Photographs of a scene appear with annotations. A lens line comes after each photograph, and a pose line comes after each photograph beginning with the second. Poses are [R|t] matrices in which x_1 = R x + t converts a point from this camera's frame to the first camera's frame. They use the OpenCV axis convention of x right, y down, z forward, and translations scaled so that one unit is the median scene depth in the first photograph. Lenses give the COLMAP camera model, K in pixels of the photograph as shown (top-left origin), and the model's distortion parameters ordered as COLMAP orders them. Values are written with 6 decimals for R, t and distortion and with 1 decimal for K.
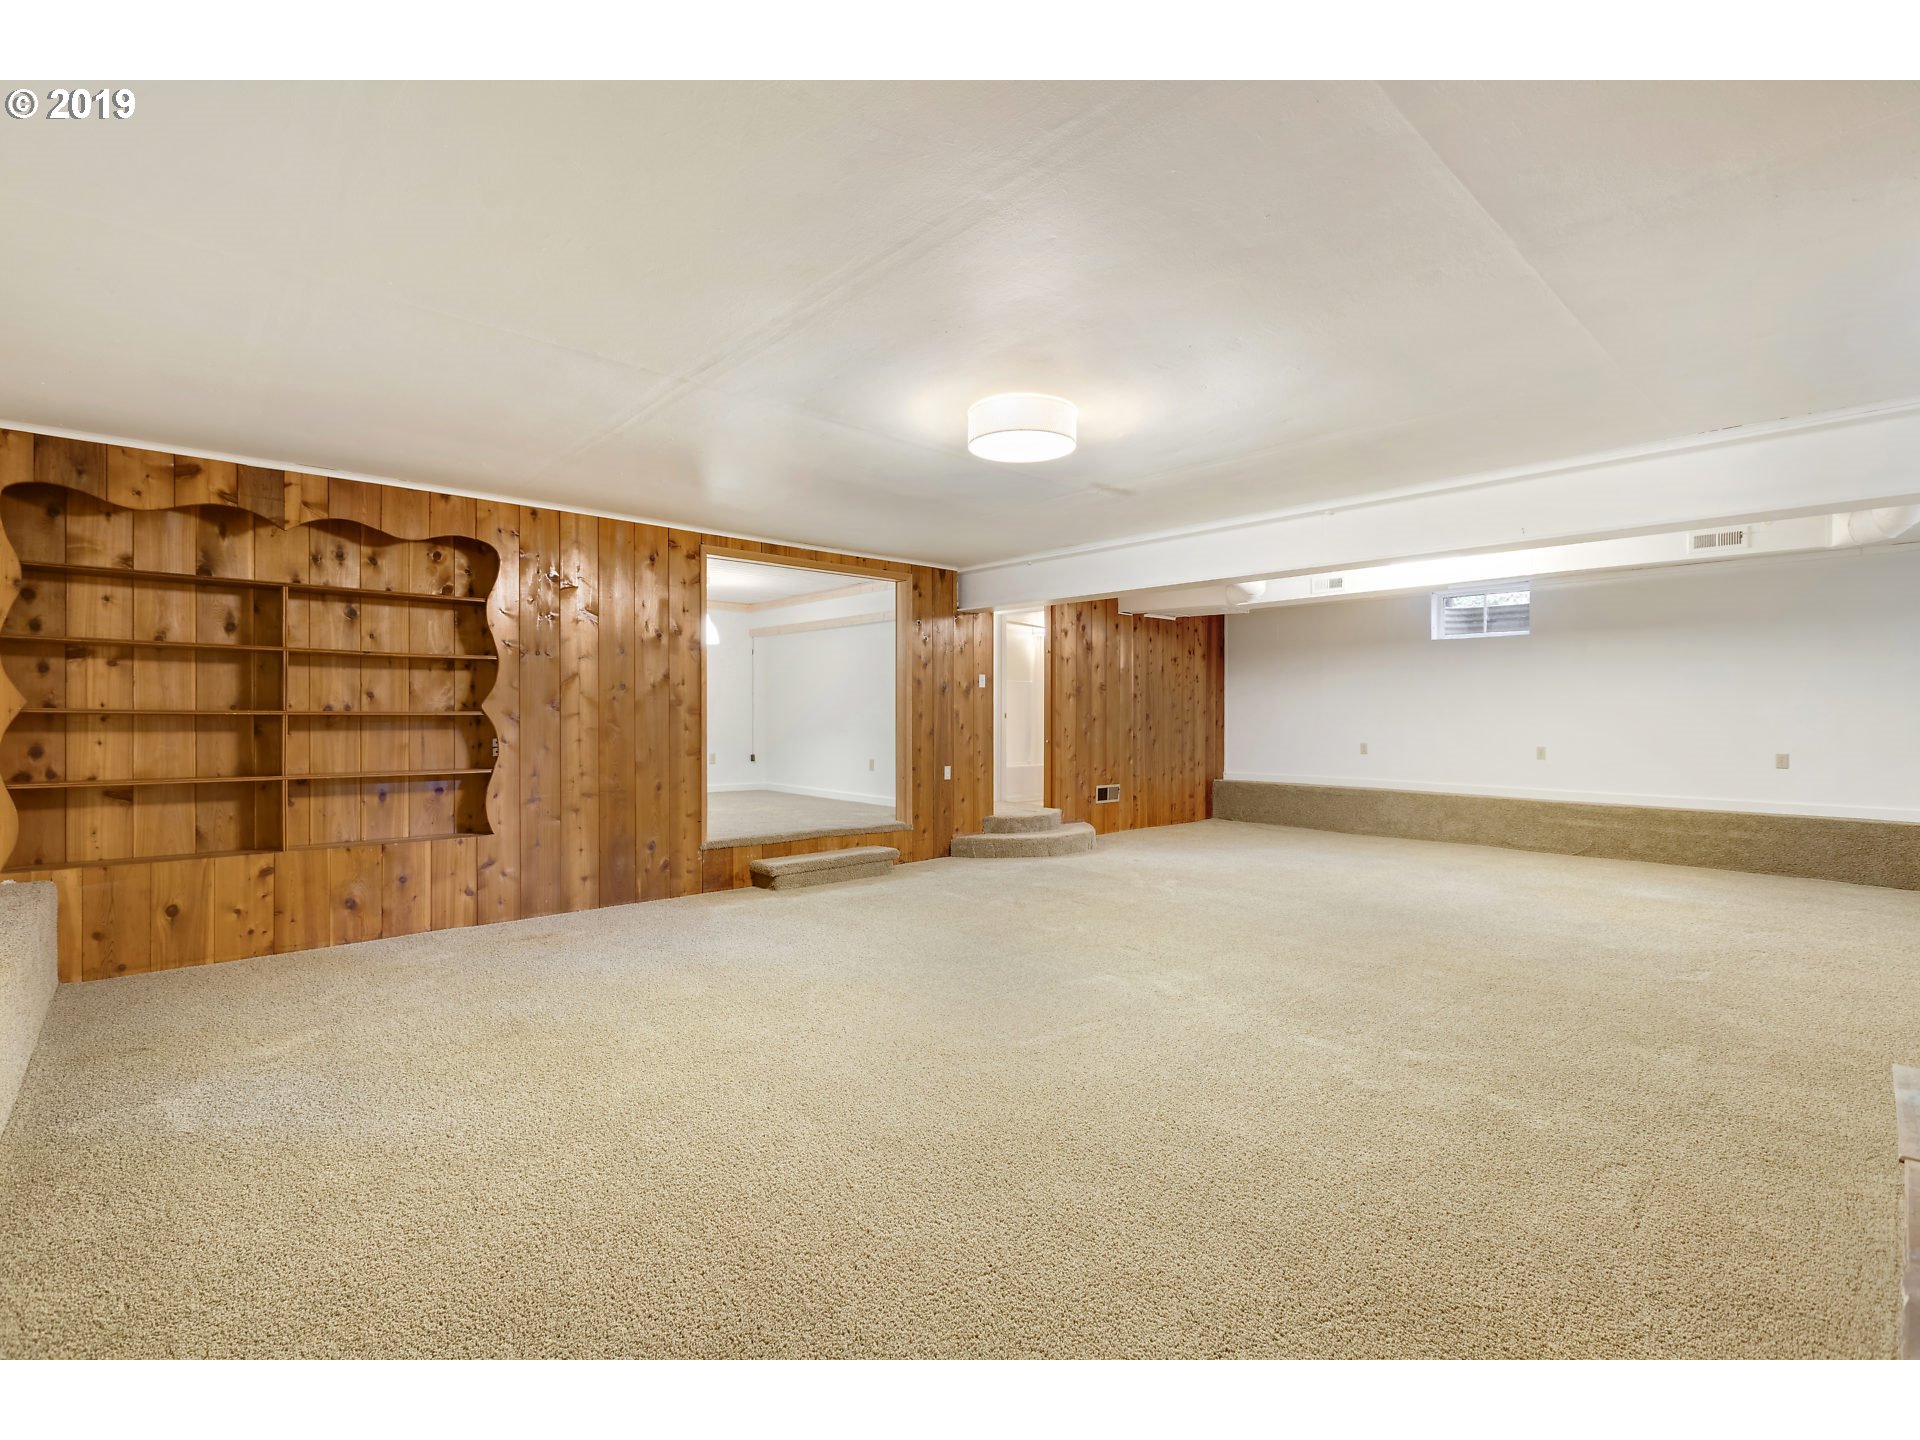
lens RADIAL K [[881.0, 0, 960.0], [0, 881.0, 720.0], [0, 0, 1]] dist [0.001503, 0.000355]
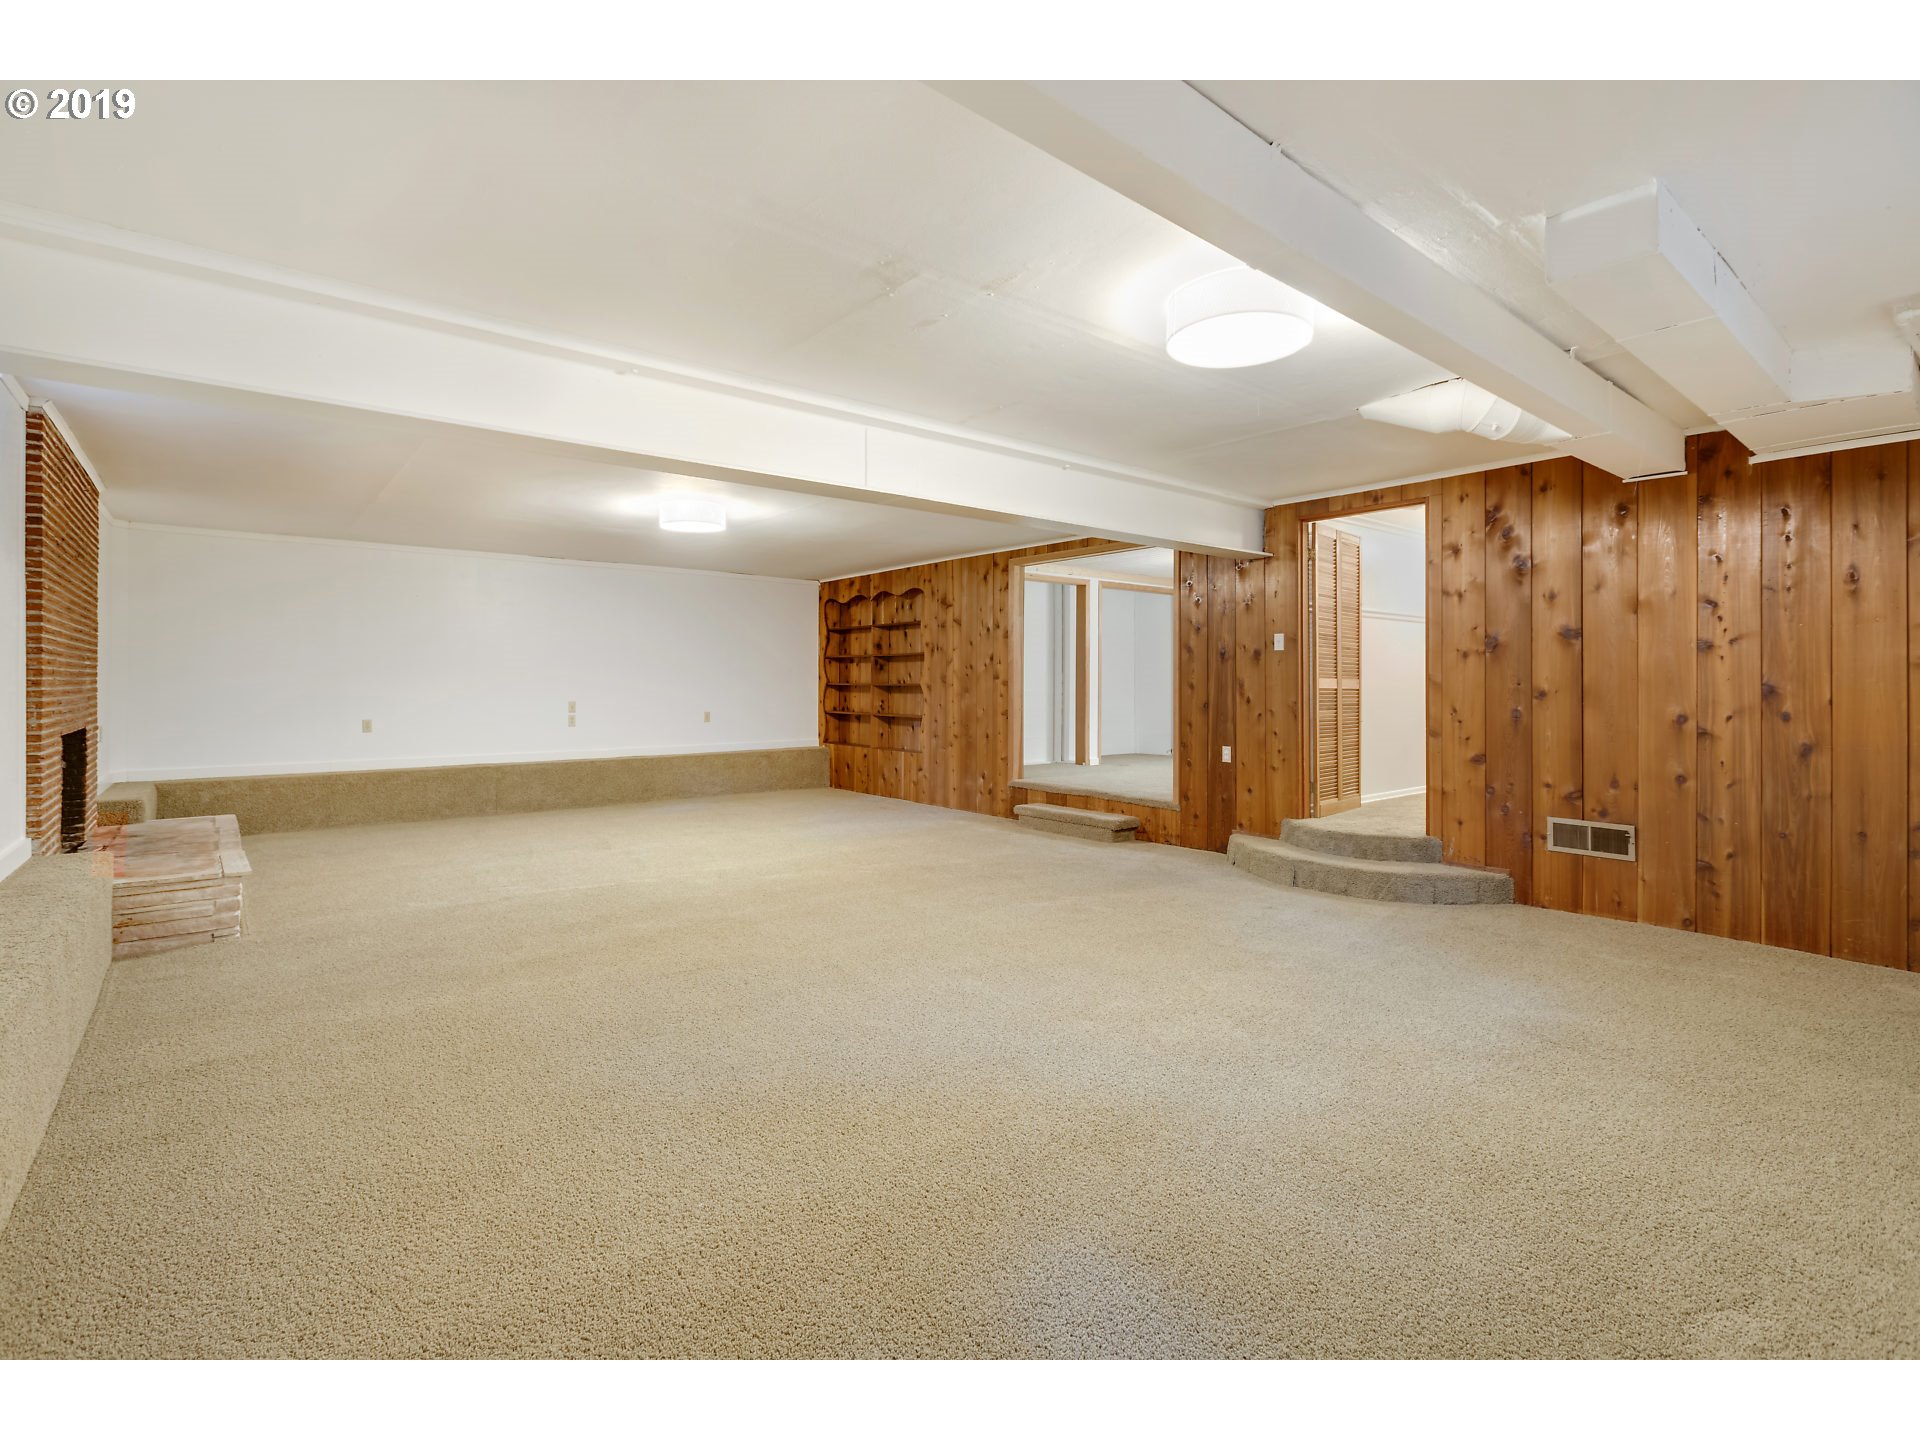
lens RADIAL K [[895.6, 0, 959.8], [0, 895.6, 675.8], [0, 0, 1]] dist [-0.000492, 0.000005]
pose [[-0.043736, -0.012194, -0.998969, 1.060976], [-0.008016, 0.999898, -0.011854, -0.003680], [0.999011, 0.007489, -0.043829, 0.970657]]
